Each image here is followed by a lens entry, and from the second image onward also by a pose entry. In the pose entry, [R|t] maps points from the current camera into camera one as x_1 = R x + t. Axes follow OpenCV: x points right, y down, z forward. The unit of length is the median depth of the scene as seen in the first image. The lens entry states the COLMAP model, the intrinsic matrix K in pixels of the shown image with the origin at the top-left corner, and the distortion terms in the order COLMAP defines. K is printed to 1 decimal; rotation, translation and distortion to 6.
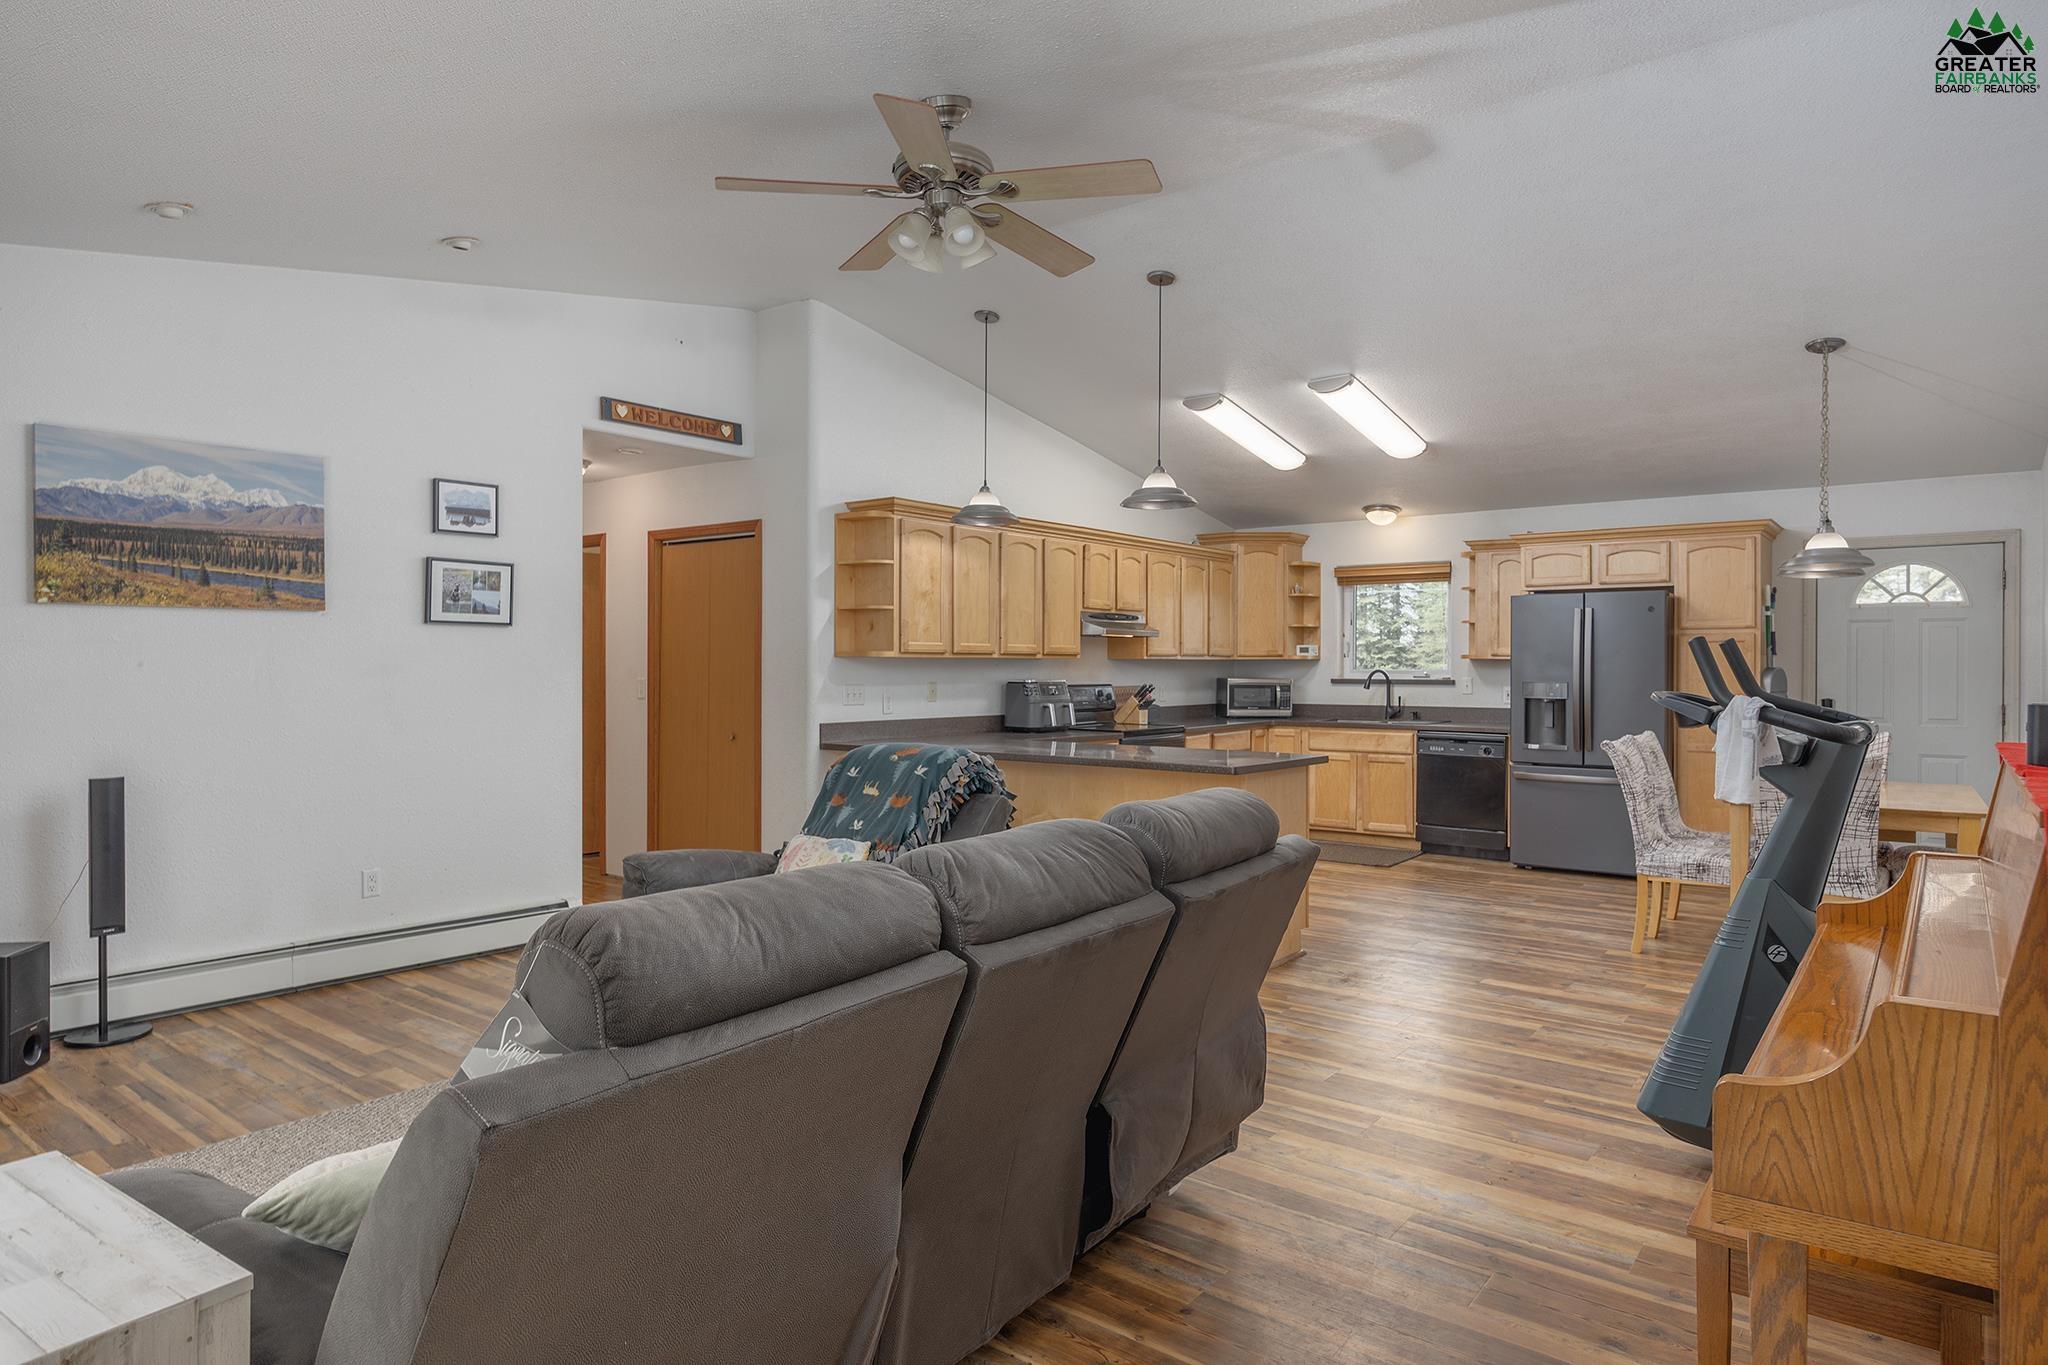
lens RADIAL K [[1201.5, 0, 1001.9], [0, 1201.5, 667.6], [0, 0, 1]] dist [-0.010903, 0.004798]
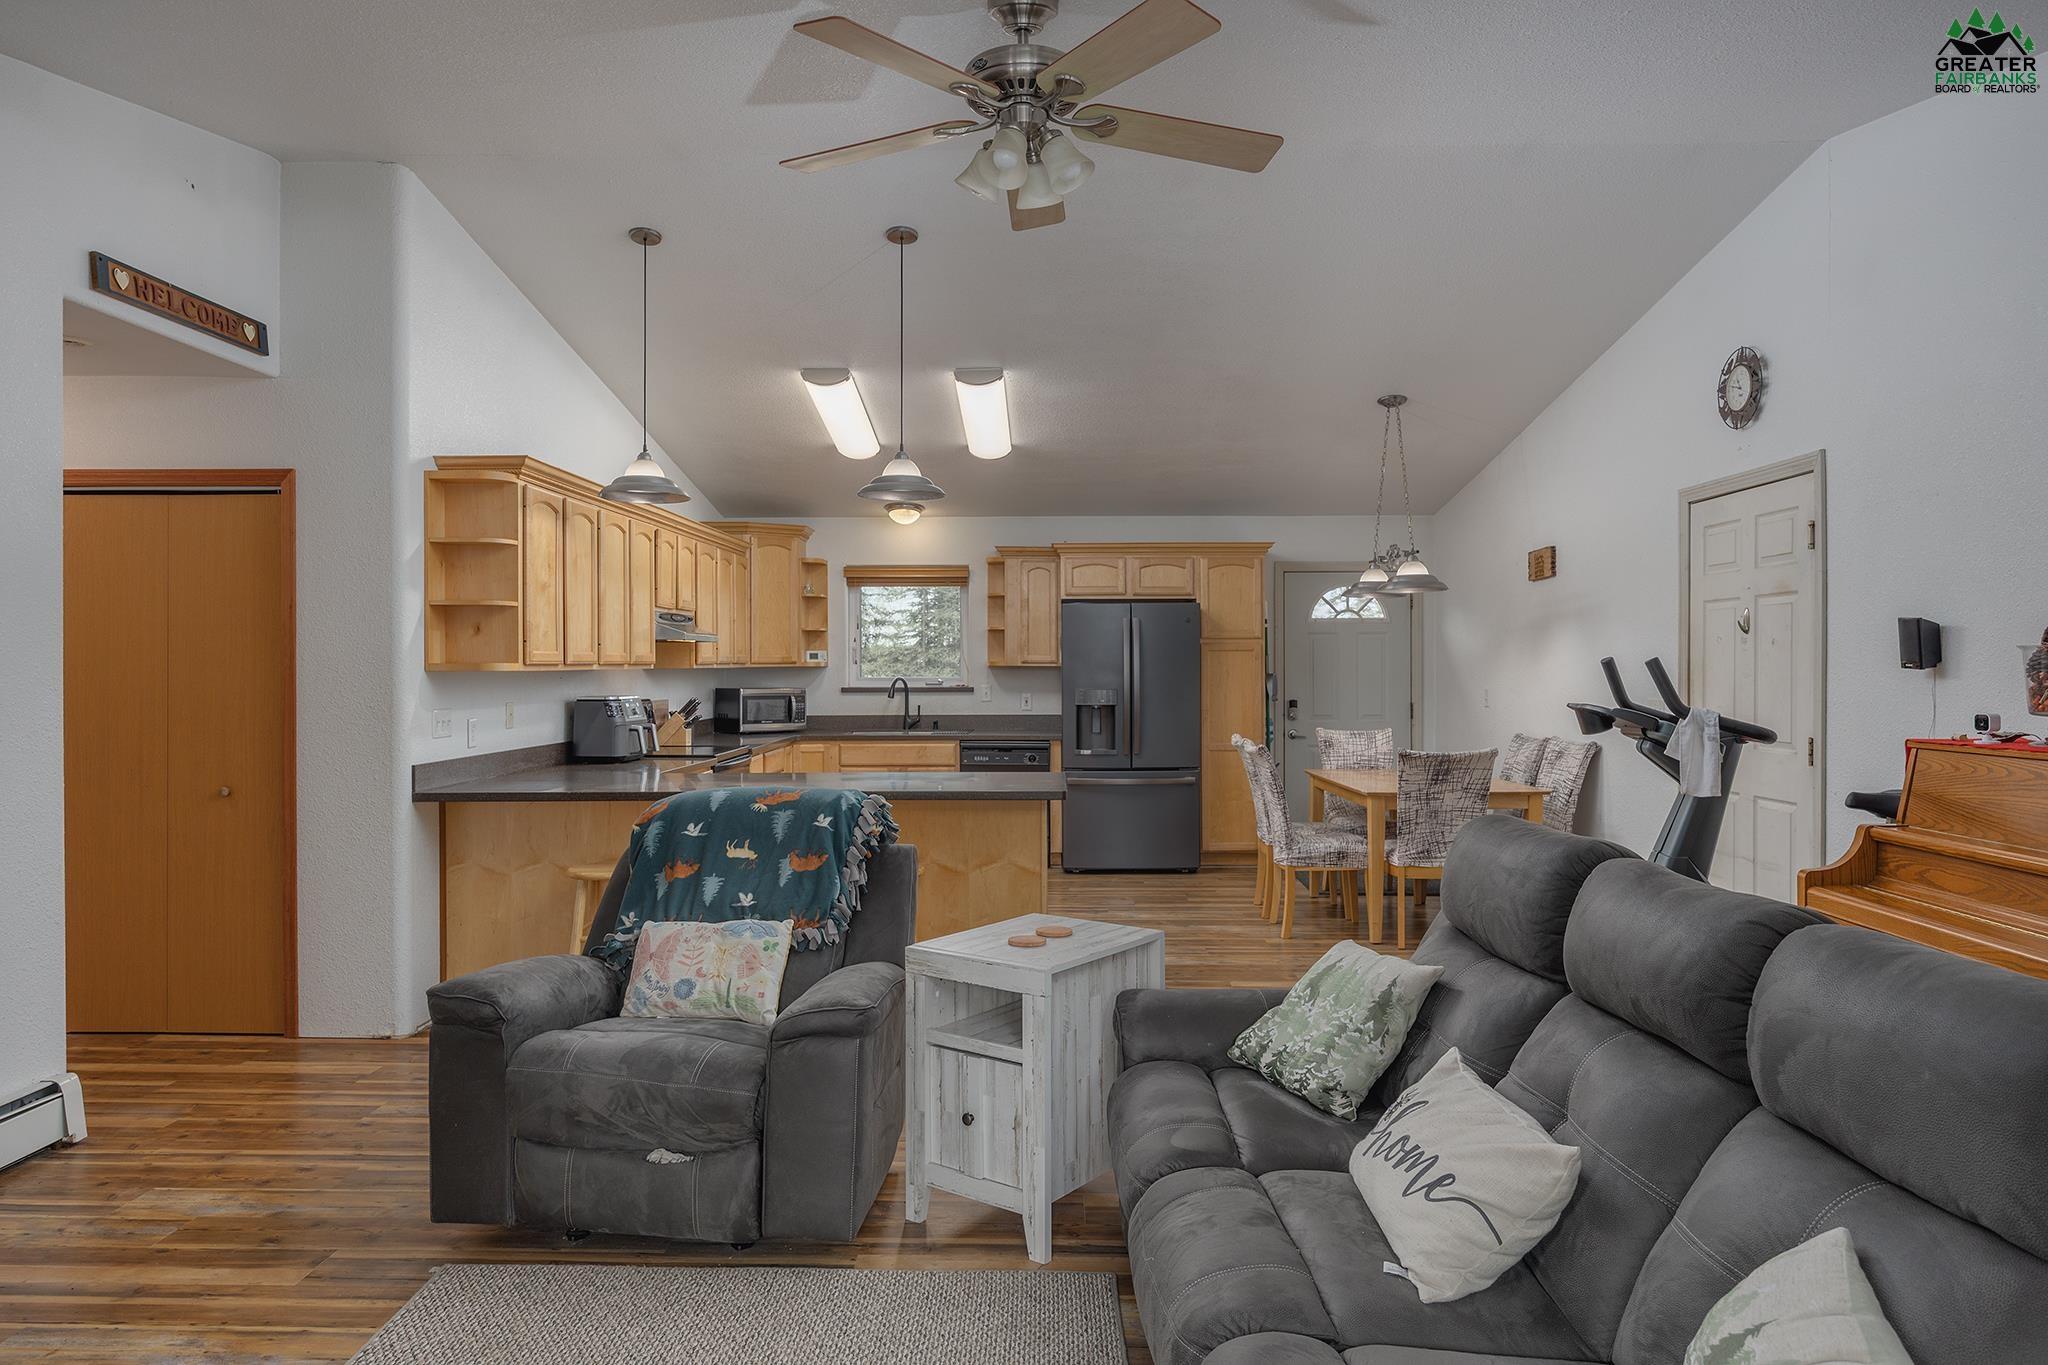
lens RADIAL K [[1341.3, 0, 1023.4], [0, 1341.3, 656.5], [0, 0, 1]] dist [0.000091, 0.006417]
pose [[0.793007, -0.000848, 0.609211, -0.273297], [0.005475, 0.999969, -0.005735, -0.008921], [-0.609187, 0.007884, 0.792987, 0.120756]]
